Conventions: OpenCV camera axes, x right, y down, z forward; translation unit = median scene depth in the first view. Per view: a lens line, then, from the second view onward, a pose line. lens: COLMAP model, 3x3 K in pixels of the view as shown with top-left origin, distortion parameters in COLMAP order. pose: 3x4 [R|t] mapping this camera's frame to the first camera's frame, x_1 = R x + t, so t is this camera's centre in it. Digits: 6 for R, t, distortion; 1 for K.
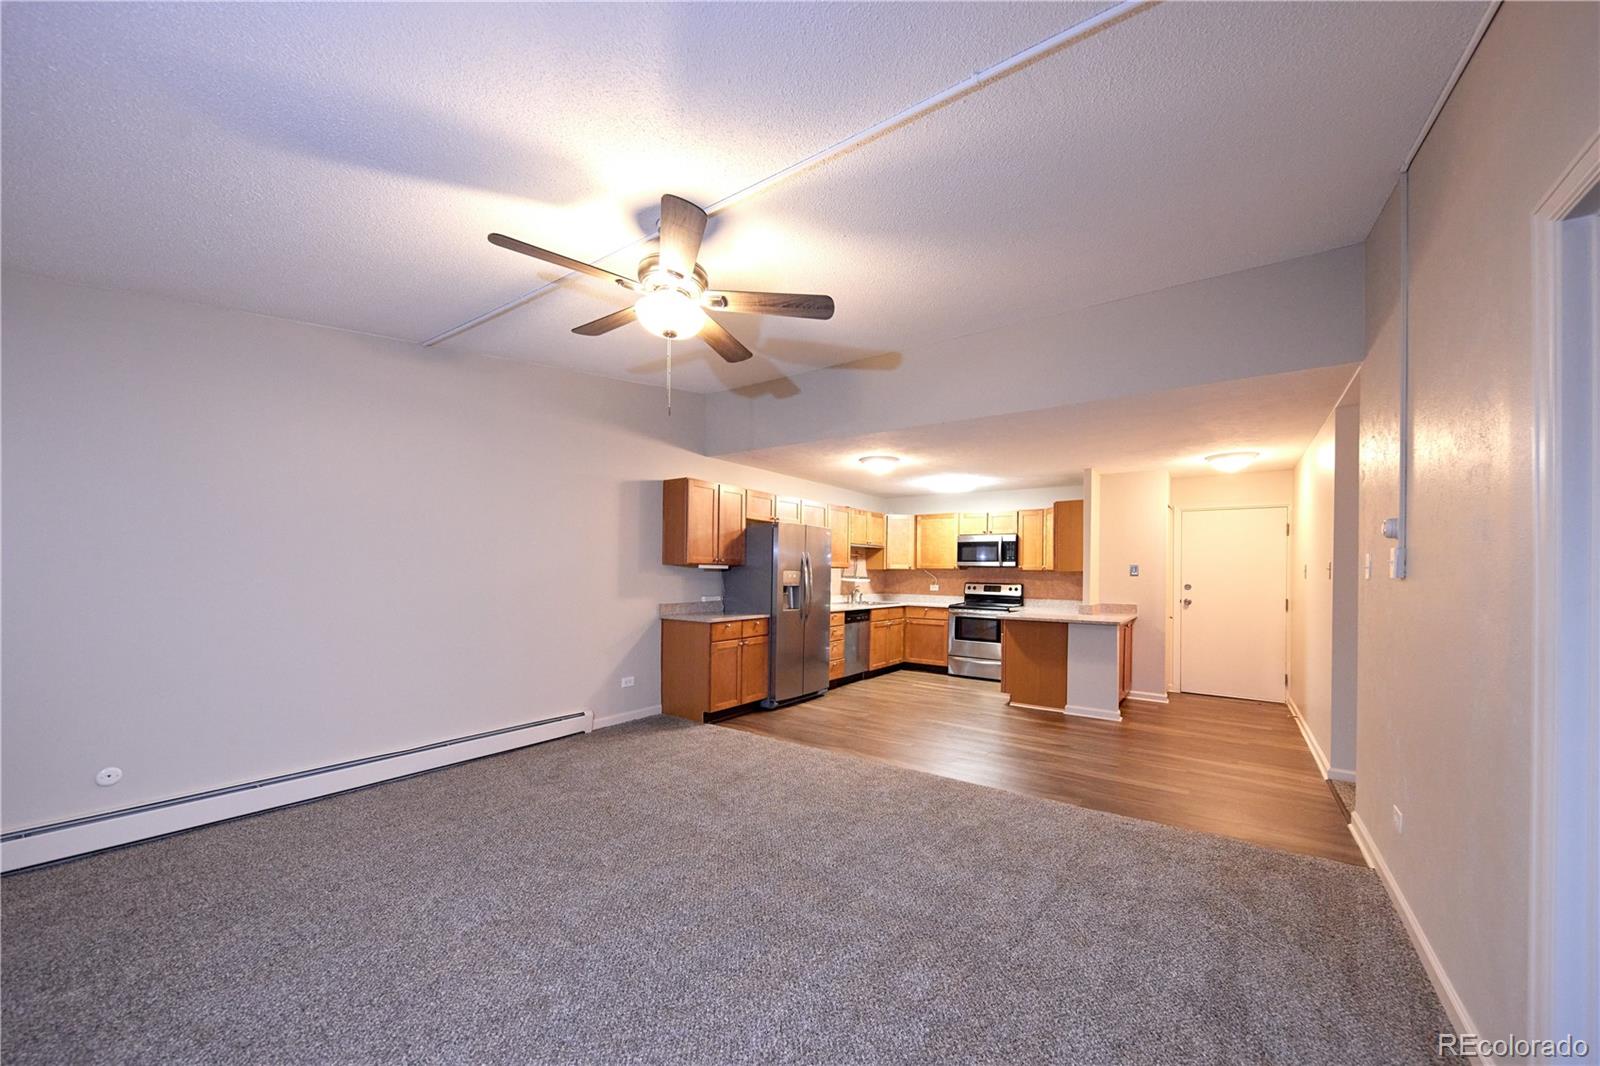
lens RADIAL K [[579.2, 0, 821.5], [0, 579.2, 571.8], [0, 0, 1]] dist [0.000262, 0.000002]
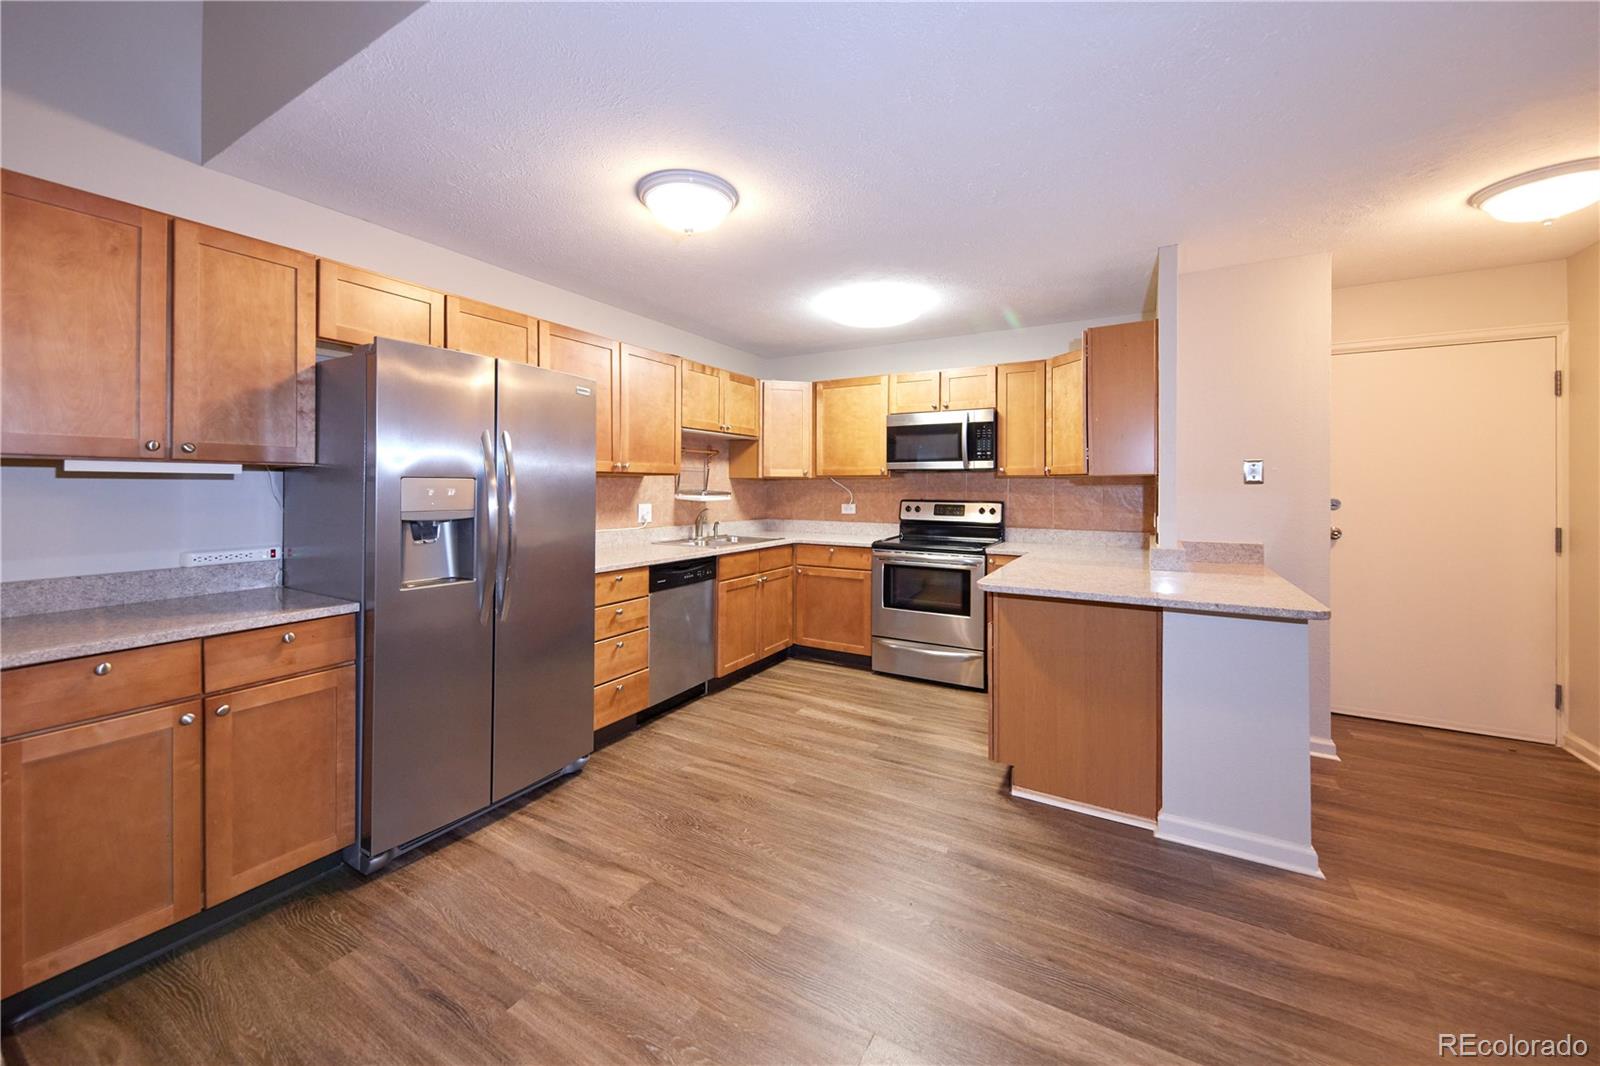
lens RADIAL K [[600.0, 0, 801.4], [0, 600.0, 484.7], [0, 0, 1]] dist [-0.000350, -0.000006]
pose [[0.996499, -0.011062, 0.082873, 0.108049], [0.011066, 0.999939, 0.000401, 0.002926], [-0.082872, 0.000518, 0.996560, 0.446288]]
